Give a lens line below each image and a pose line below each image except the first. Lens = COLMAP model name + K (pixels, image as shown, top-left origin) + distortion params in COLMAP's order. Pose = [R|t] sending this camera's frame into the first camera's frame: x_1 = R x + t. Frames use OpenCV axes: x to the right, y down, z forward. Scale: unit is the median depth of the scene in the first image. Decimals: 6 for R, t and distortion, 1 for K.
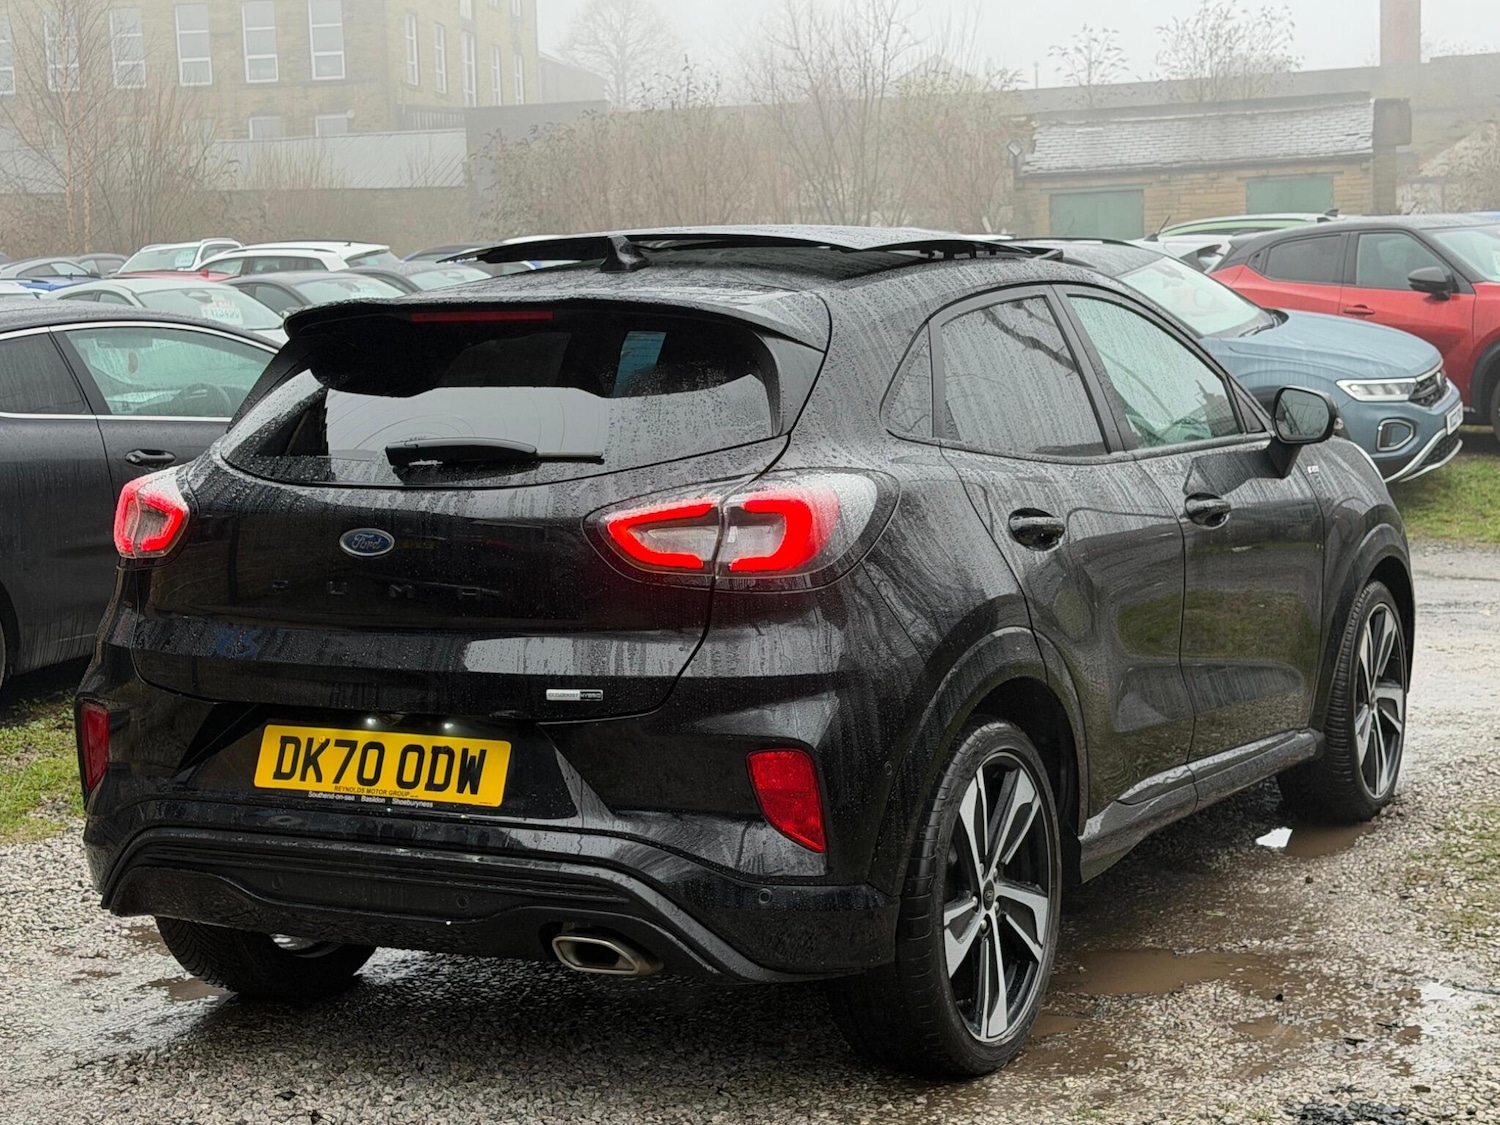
lens RADIAL K [[2417.4, 0, 758.0], [0, 2417.4, 571.0], [0, 0, 1]] dist [0.130315, 0.000000]
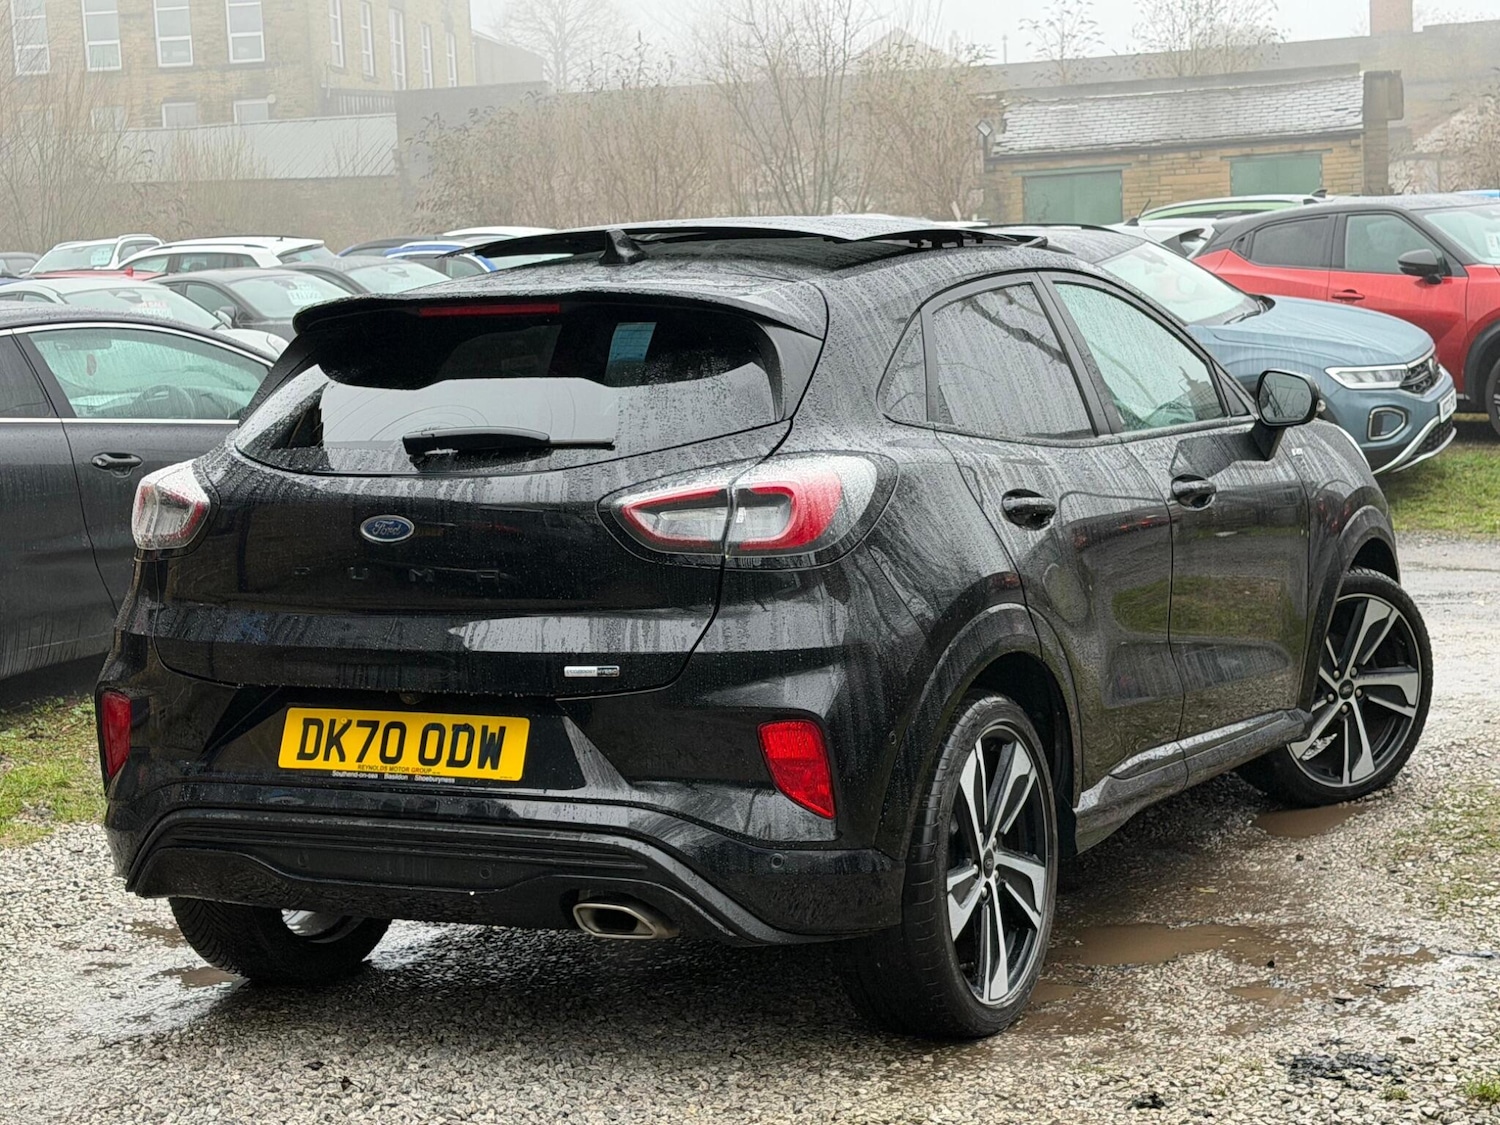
lens RADIAL K [[2586.7, 0, 768.8], [0, 2586.7, 570.9], [0, 0, 1]] dist [0.136908, 0.000000]
pose [[0.999681, -0.015540, 0.019933, -0.017917], [0.015628, 0.999869, -0.004291, 0.011986], [-0.019863, 0.004601, 0.999792, -0.099922]]
